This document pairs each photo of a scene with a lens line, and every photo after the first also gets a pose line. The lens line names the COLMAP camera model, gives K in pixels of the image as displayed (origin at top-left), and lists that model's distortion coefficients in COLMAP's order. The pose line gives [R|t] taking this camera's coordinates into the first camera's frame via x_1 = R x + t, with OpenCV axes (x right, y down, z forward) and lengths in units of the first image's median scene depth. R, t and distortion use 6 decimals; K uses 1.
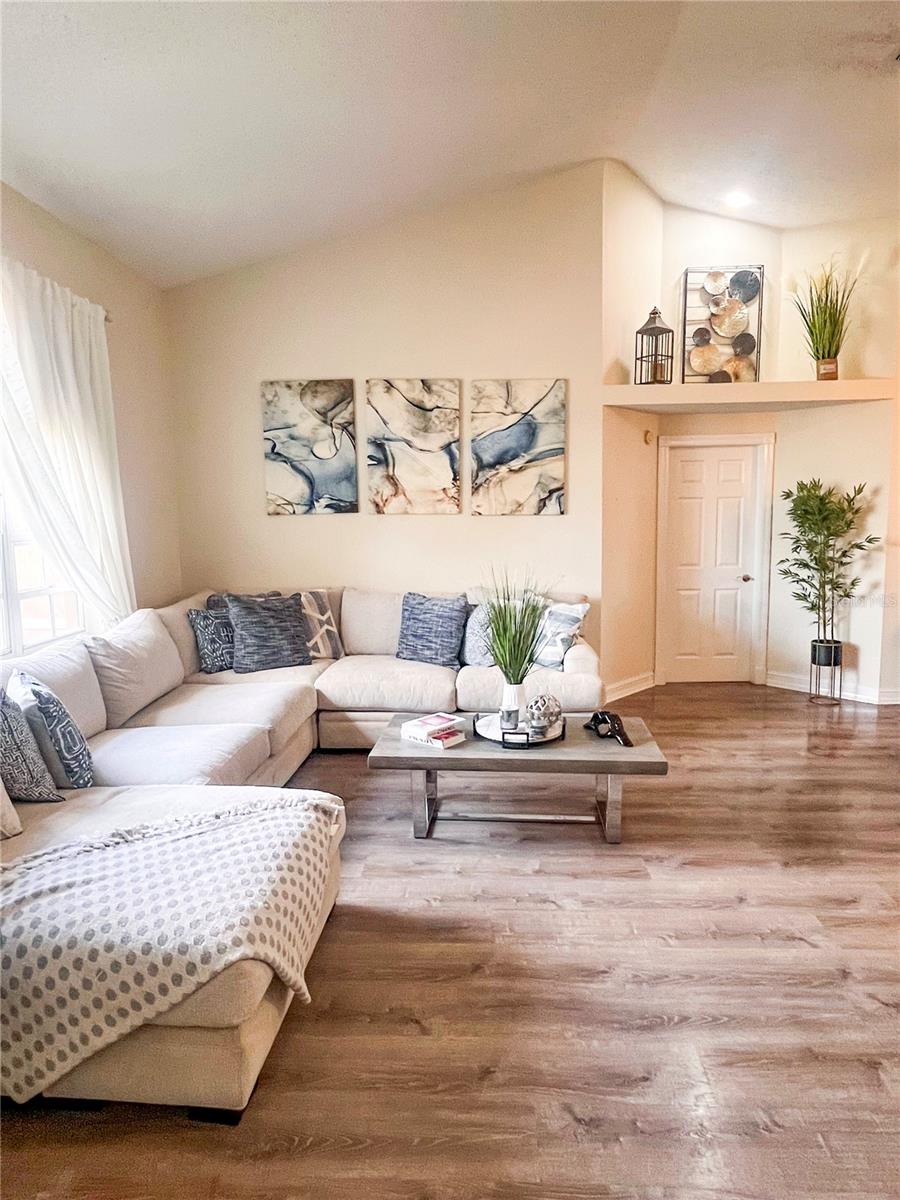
lens RADIAL K [[686.5, 0, 451.1], [0, 686.5, 605.7], [0, 0, 1]] dist [-0.003248, -0.001416]
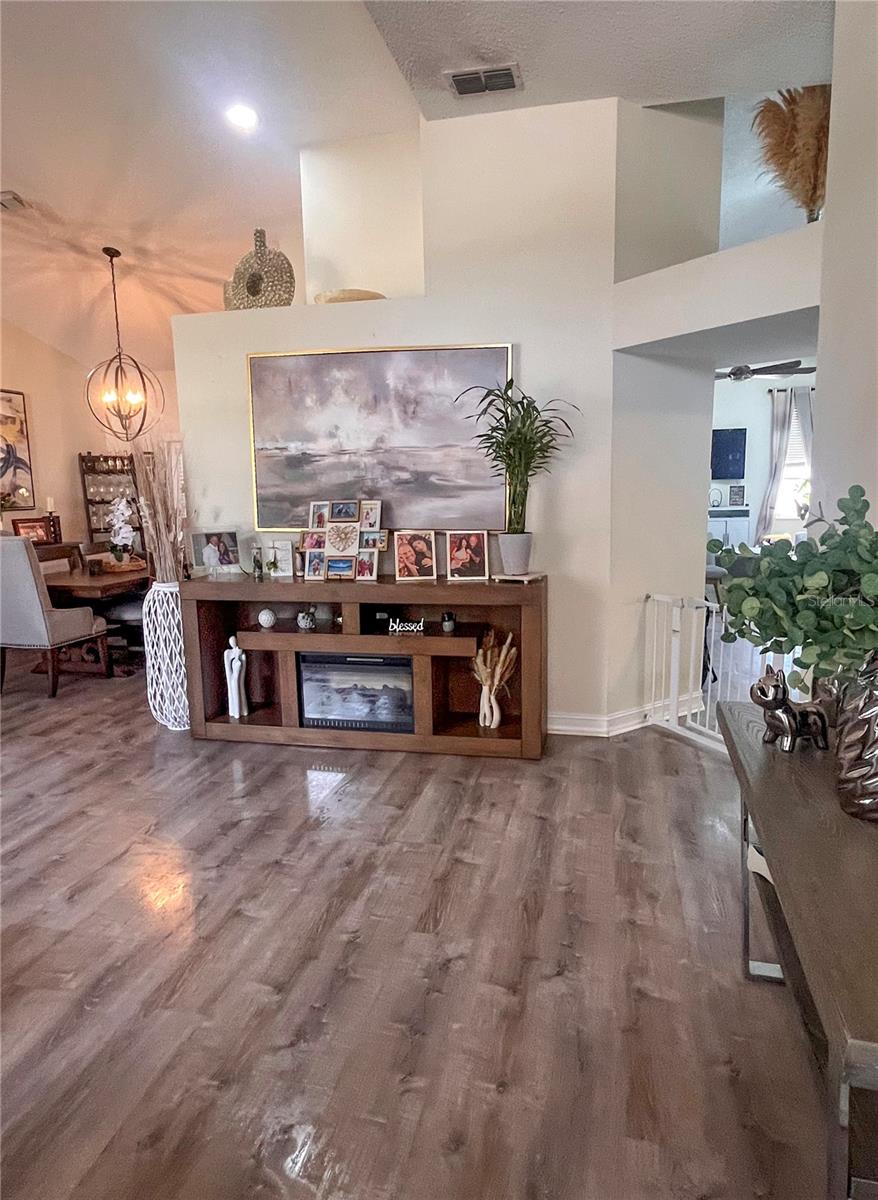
lens RADIAL K [[709.6, 0, 439.0], [0, 709.6, 600.0], [0, 0, 1]] dist [-0.006448, -0.003113]
pose [[0.182582, -0.145566, 0.972355, -0.278394], [0.145494, 0.982091, 0.119704, 0.029231], [-0.972366, 0.119616, 0.200491, -0.083991]]
